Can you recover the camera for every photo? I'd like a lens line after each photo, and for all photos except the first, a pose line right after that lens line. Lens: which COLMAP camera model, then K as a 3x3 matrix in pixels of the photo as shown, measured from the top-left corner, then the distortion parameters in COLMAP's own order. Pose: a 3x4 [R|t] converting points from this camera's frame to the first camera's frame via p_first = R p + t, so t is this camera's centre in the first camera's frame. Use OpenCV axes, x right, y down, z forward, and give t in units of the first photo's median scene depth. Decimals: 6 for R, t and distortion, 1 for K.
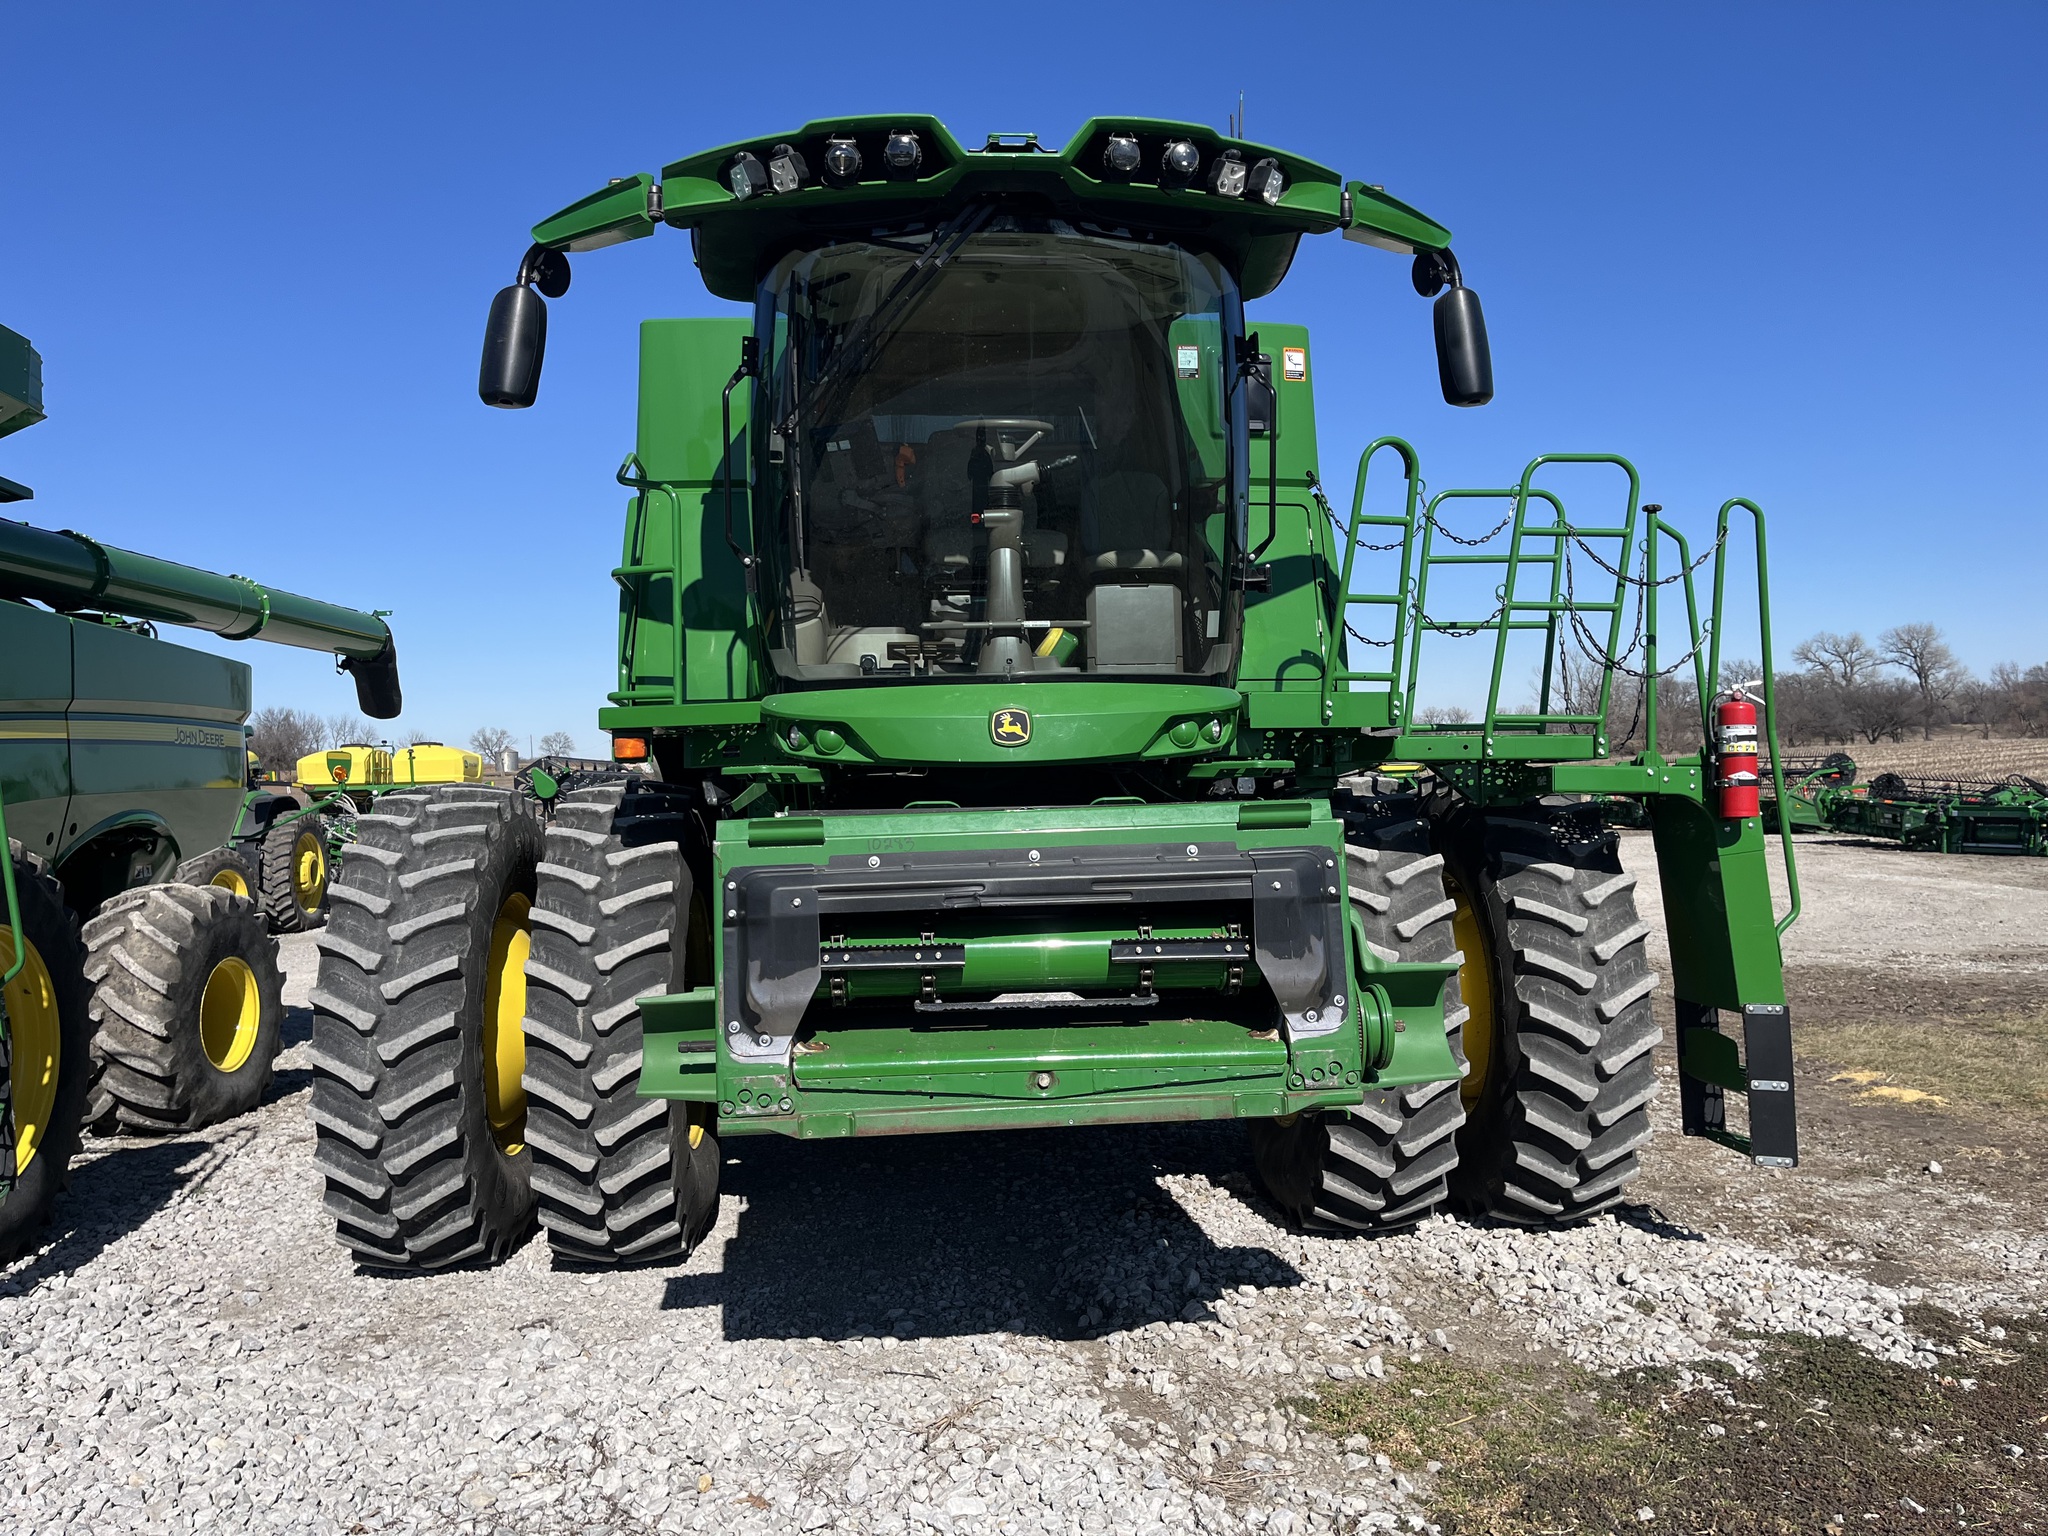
lens RADIAL K [[1527.5, 0, 1023.6], [0, 1527.5, 776.6], [0, 0, 1]] dist [0.044999, -0.044514]
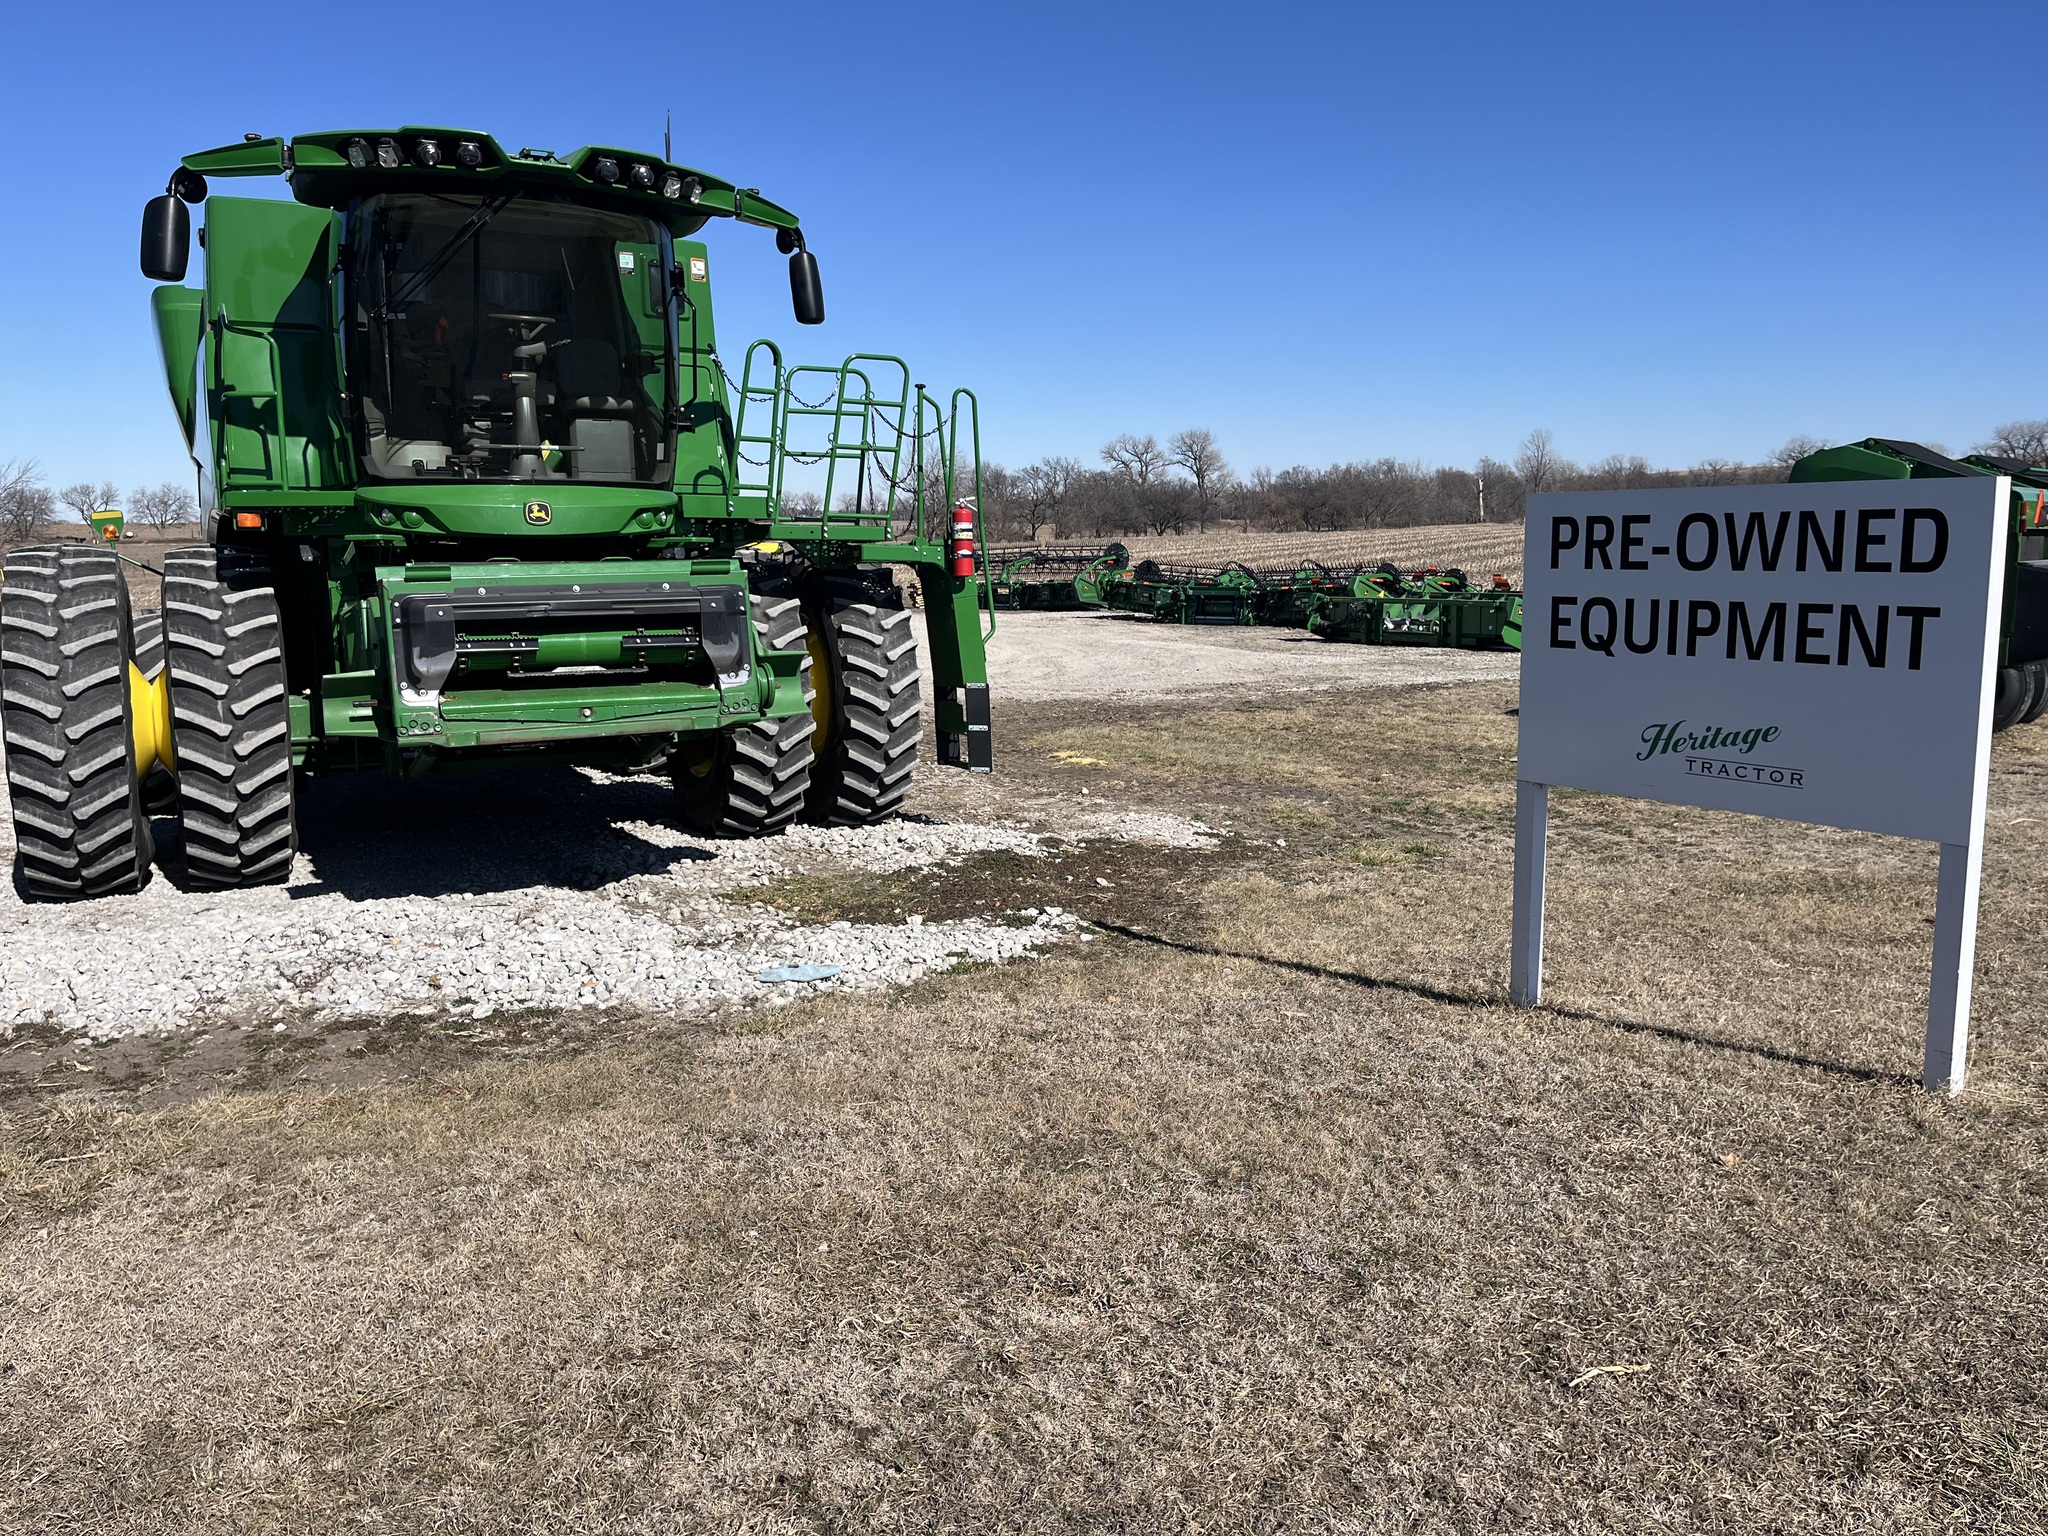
lens RADIAL K [[1527.5, 0, 1030.7], [0, 1527.5, 764.8], [0, 0, 1]] dist [0.044999, -0.044514]
pose [[0.913821, -0.043567, 0.403775, -0.178674], [-0.010378, 0.991400, 0.130458, 0.012562], [-0.405986, -0.123405, 0.905509, -0.639695]]
